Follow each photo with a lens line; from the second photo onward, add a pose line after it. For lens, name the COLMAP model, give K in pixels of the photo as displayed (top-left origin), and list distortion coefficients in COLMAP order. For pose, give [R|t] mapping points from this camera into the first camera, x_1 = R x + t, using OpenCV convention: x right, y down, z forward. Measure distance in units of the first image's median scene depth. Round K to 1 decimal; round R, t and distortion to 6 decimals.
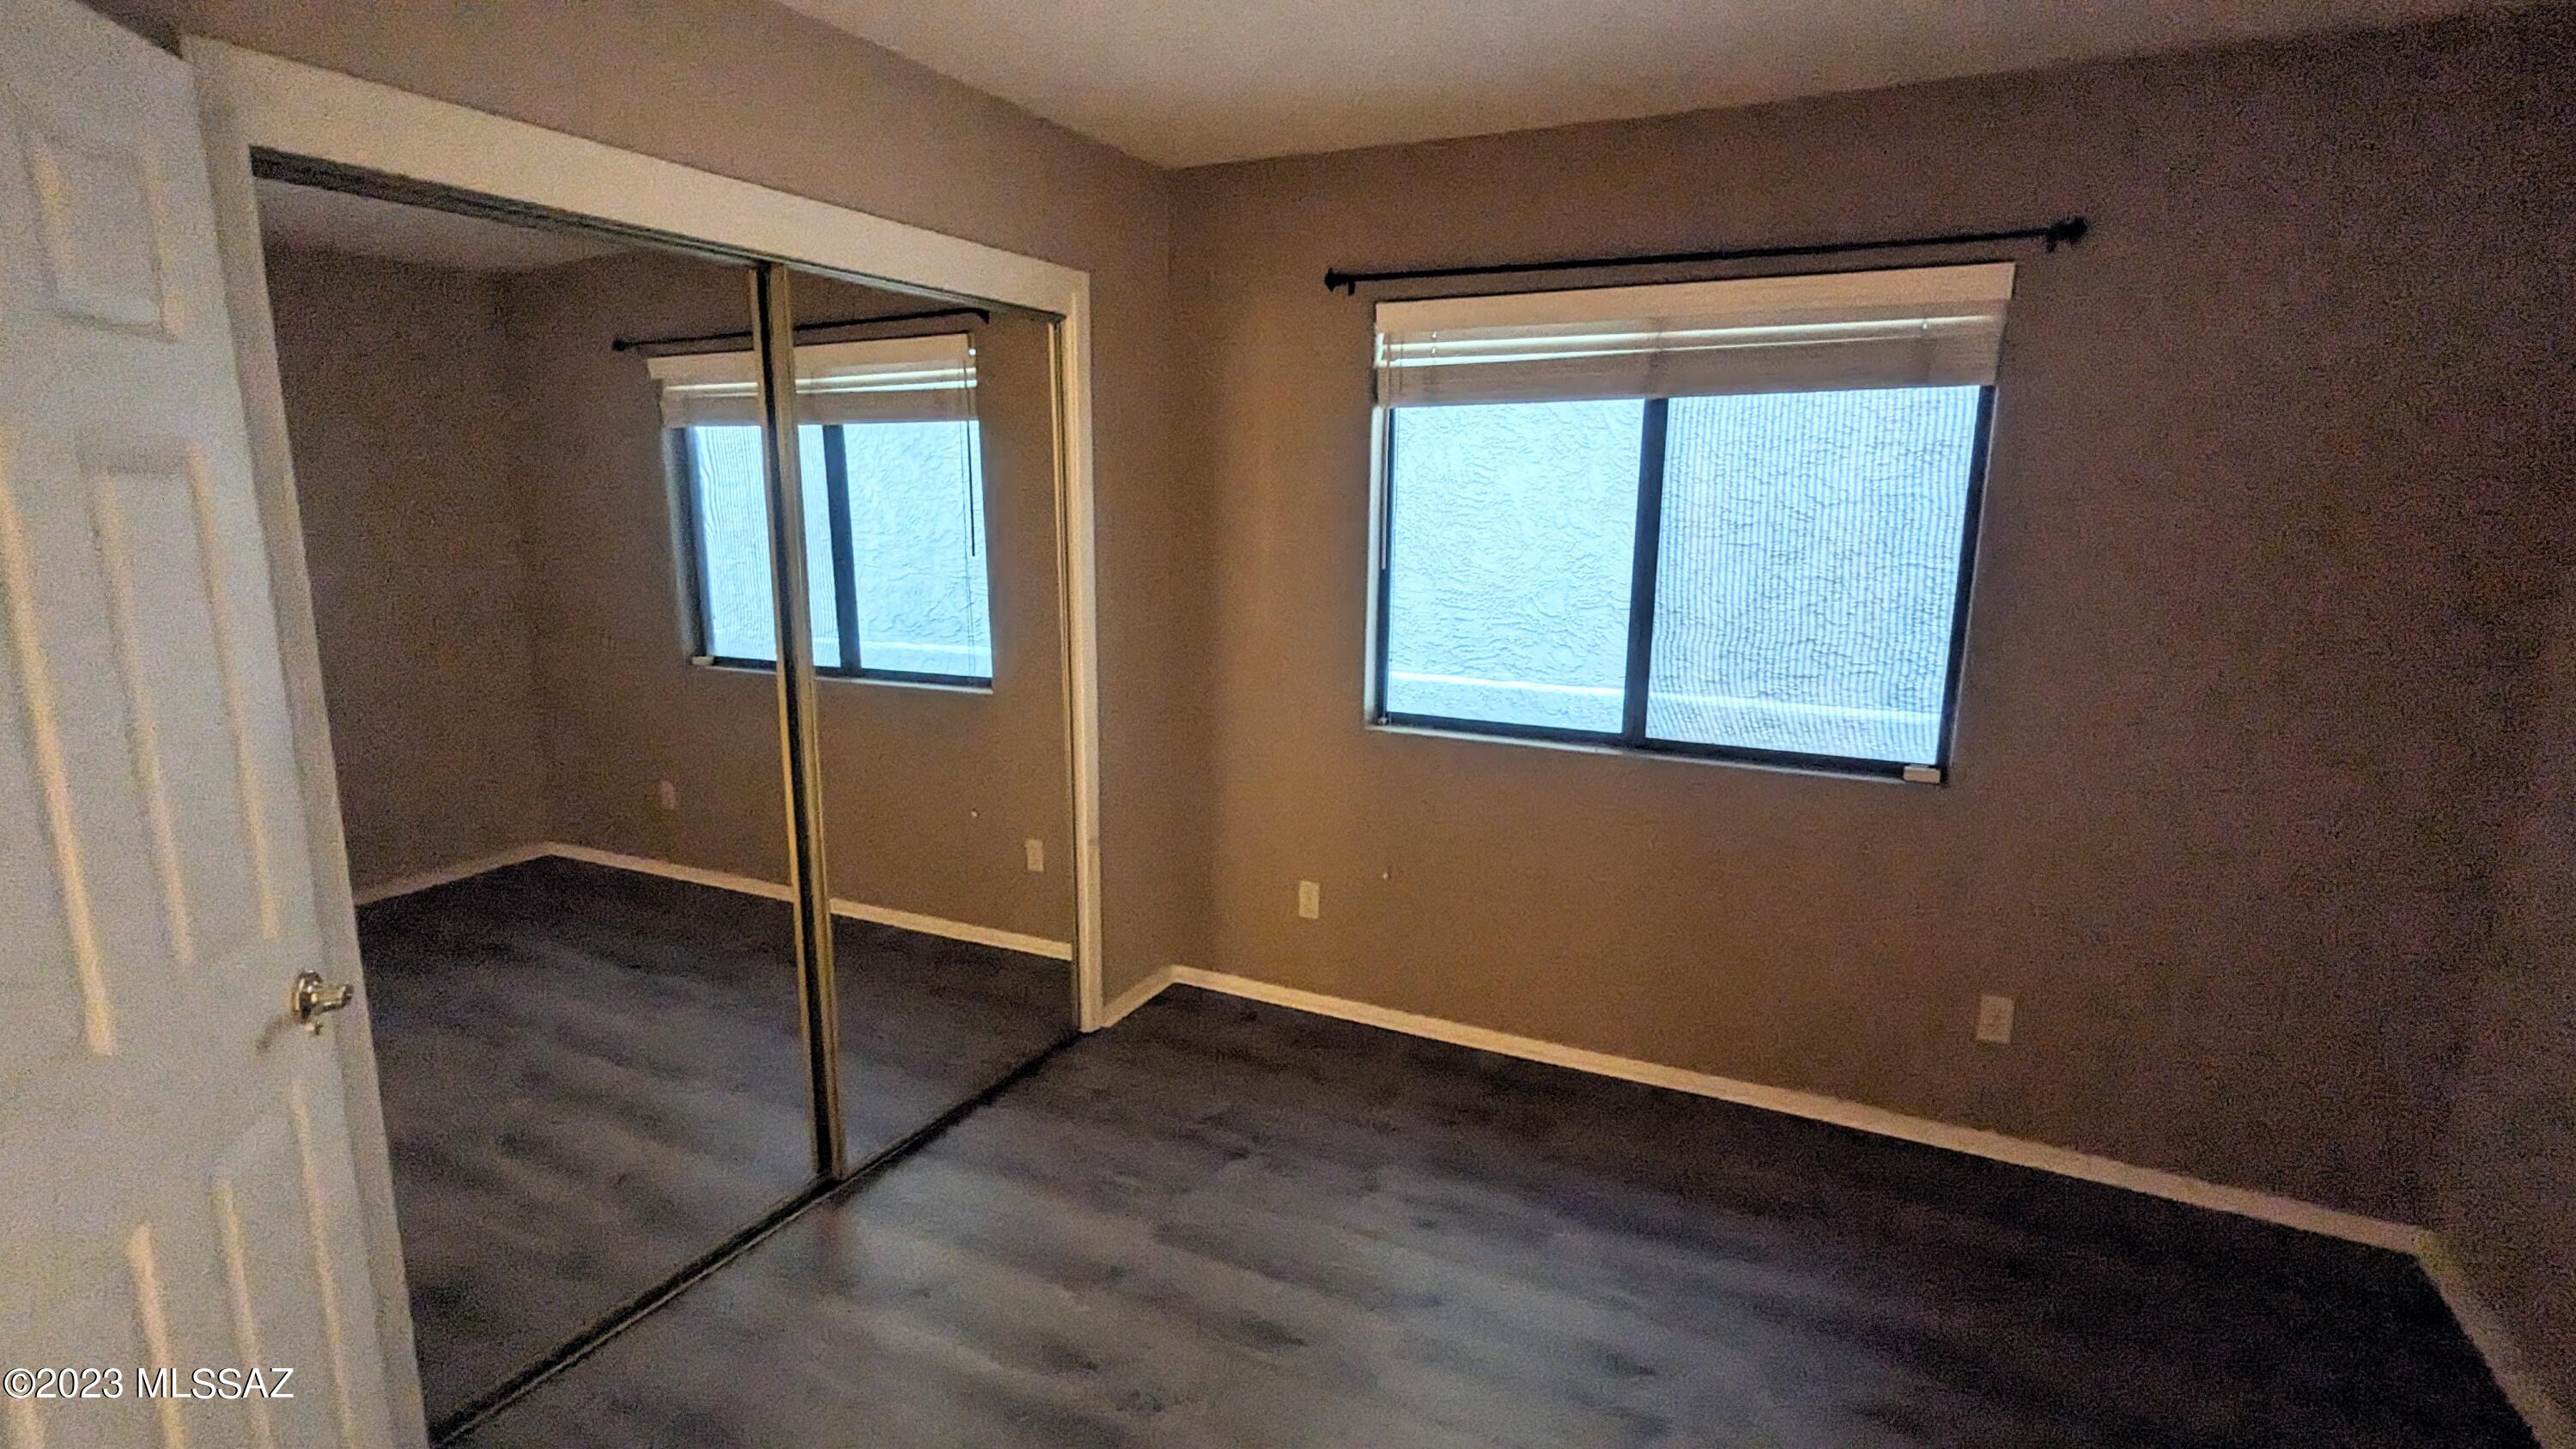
lens RADIAL K [[1214.9, 0, 1292.0], [0, 1214.9, 729.3], [0, 0, 1]] dist [-0.002165, 0.002172]
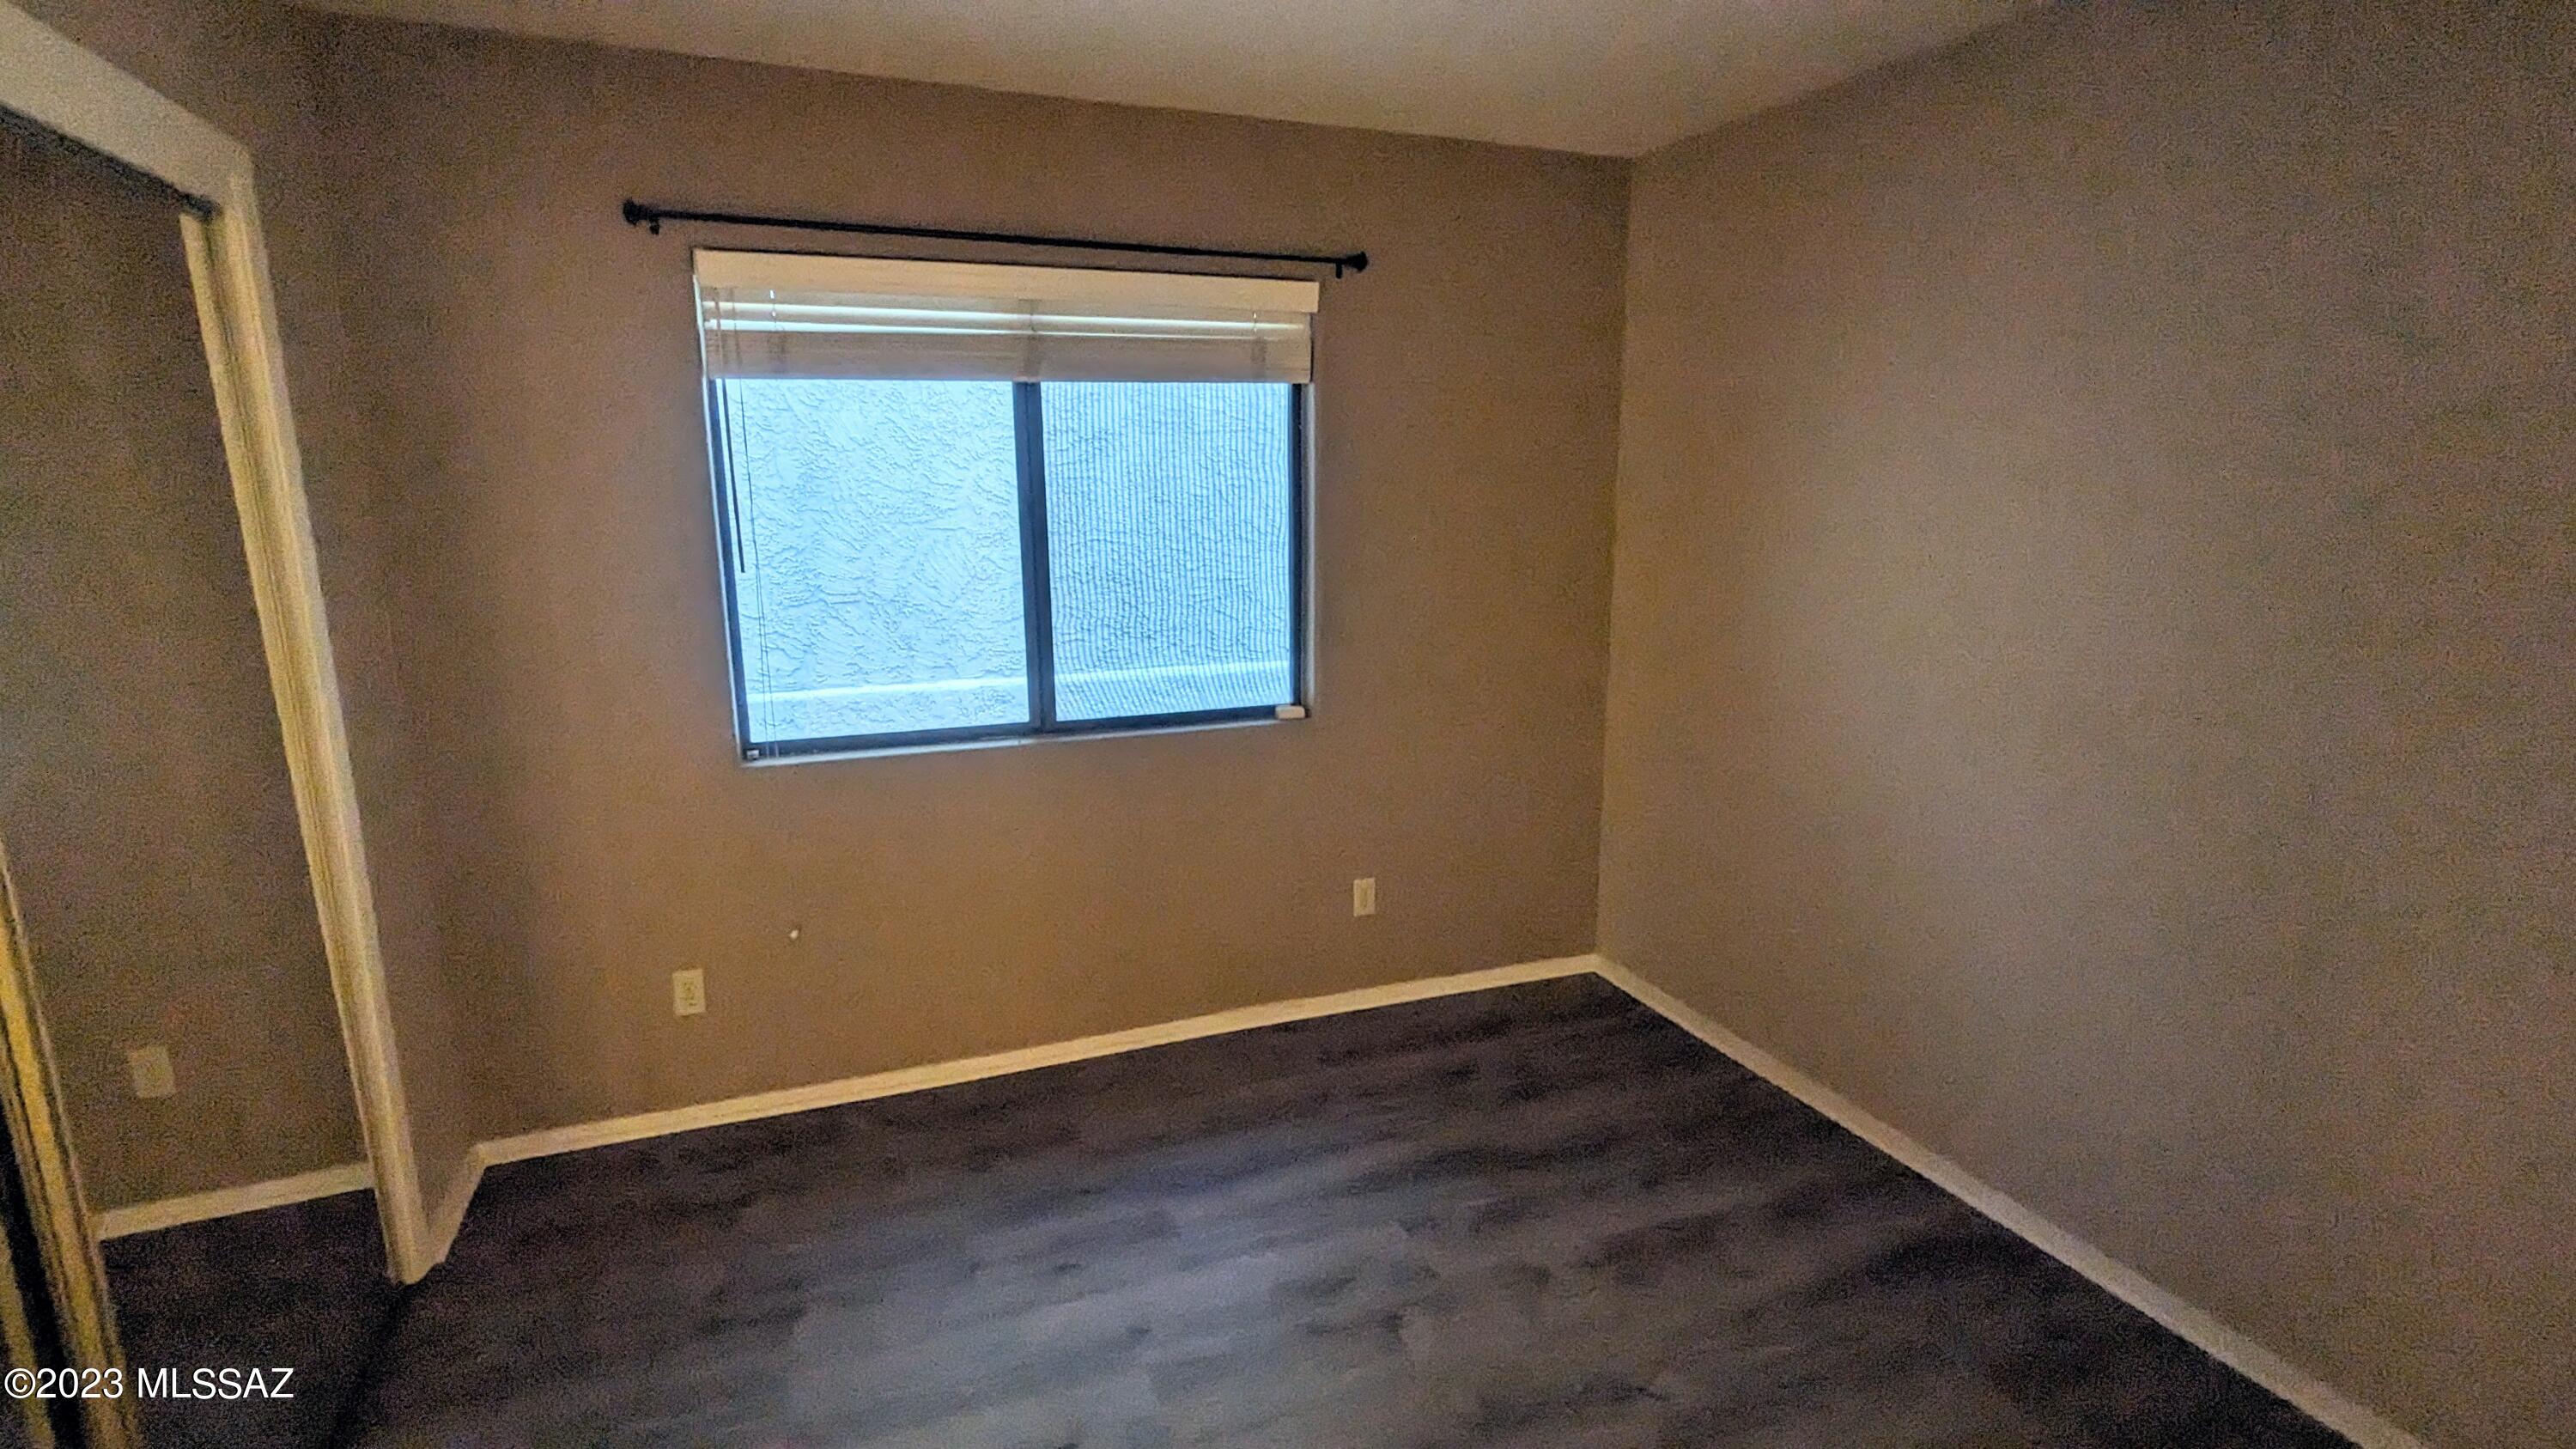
lens RADIAL K [[1214.9, 0, 1288.9], [0, 1214.9, 721.9], [0, 0, 1]] dist [-0.002165, 0.002172]
pose [[0.673276, -0.159797, 0.721917, -0.316212], [0.155771, 0.985108, 0.072780, -0.037129], [-0.722796, 0.063453, 0.688142, 0.178906]]
